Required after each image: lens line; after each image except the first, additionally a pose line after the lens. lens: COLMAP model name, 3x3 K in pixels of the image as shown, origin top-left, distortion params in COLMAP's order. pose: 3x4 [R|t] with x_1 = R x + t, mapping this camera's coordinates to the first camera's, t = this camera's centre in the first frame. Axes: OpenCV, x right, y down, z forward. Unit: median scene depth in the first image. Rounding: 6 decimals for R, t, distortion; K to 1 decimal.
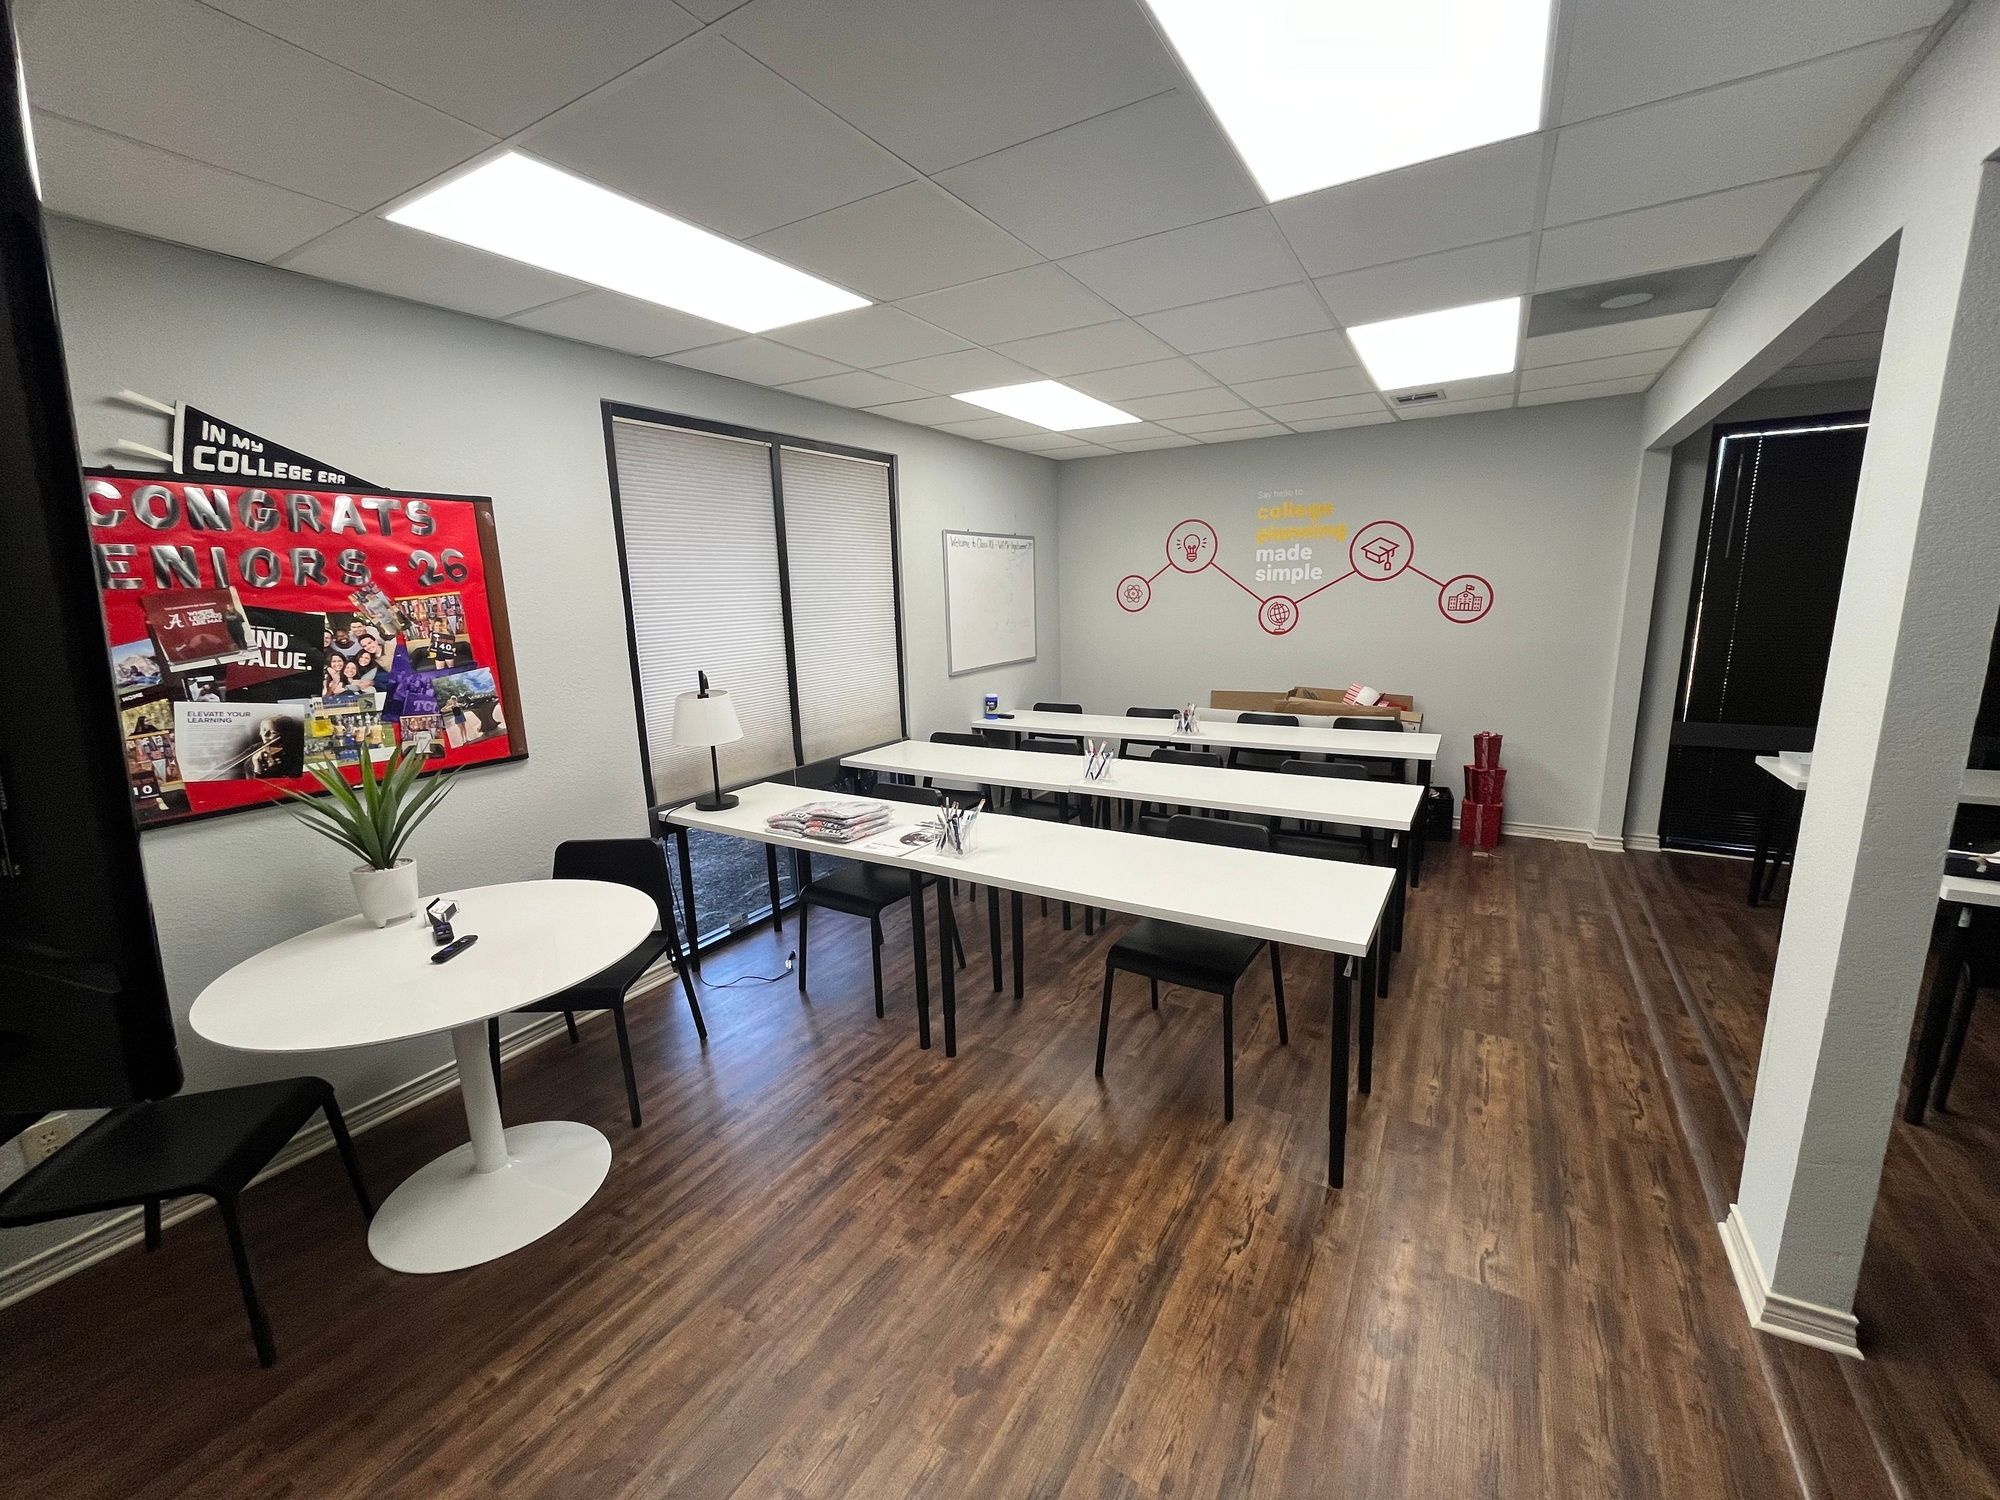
lens RADIAL K [[809.0, 0, 985.6], [0, 809.0, 761.0], [0, 0, 1]] dist [-0.002266, -0.000425]
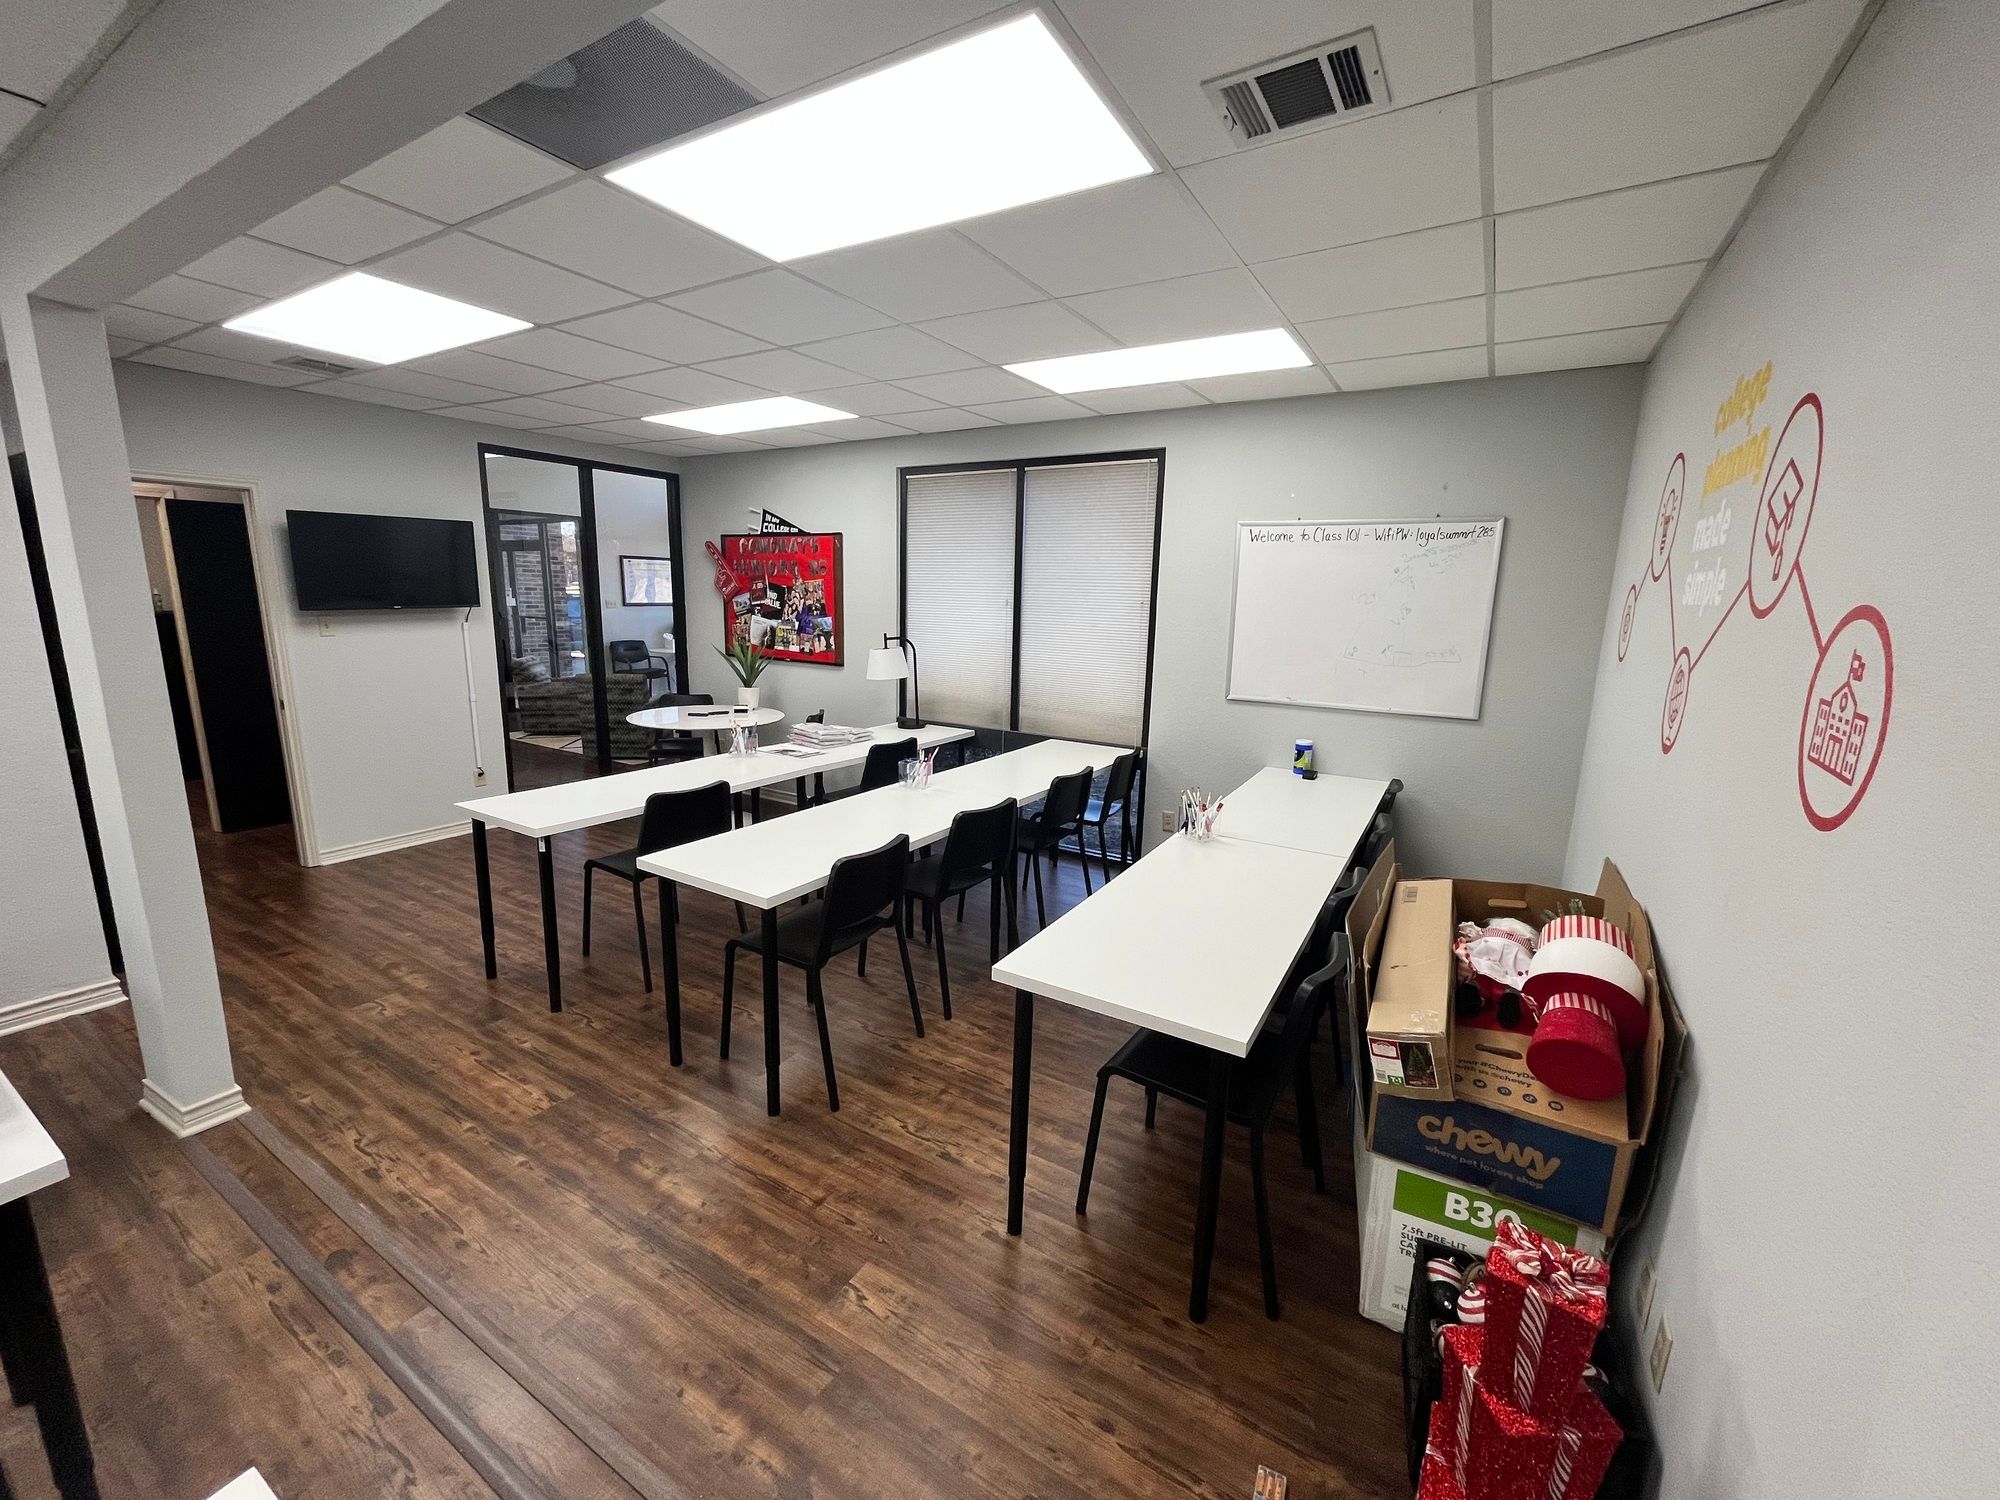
lens RADIAL K [[809.0, 0, 1038.8], [0, 809.0, 767.7], [0, 0, 1]] dist [-0.002266, -0.000425]
pose [[0.024136, 0.246103, -0.968943, 1.594802], [-0.230421, 0.944498, 0.234155, -0.386809], [0.972792, 0.217614, 0.079504, 1.558838]]
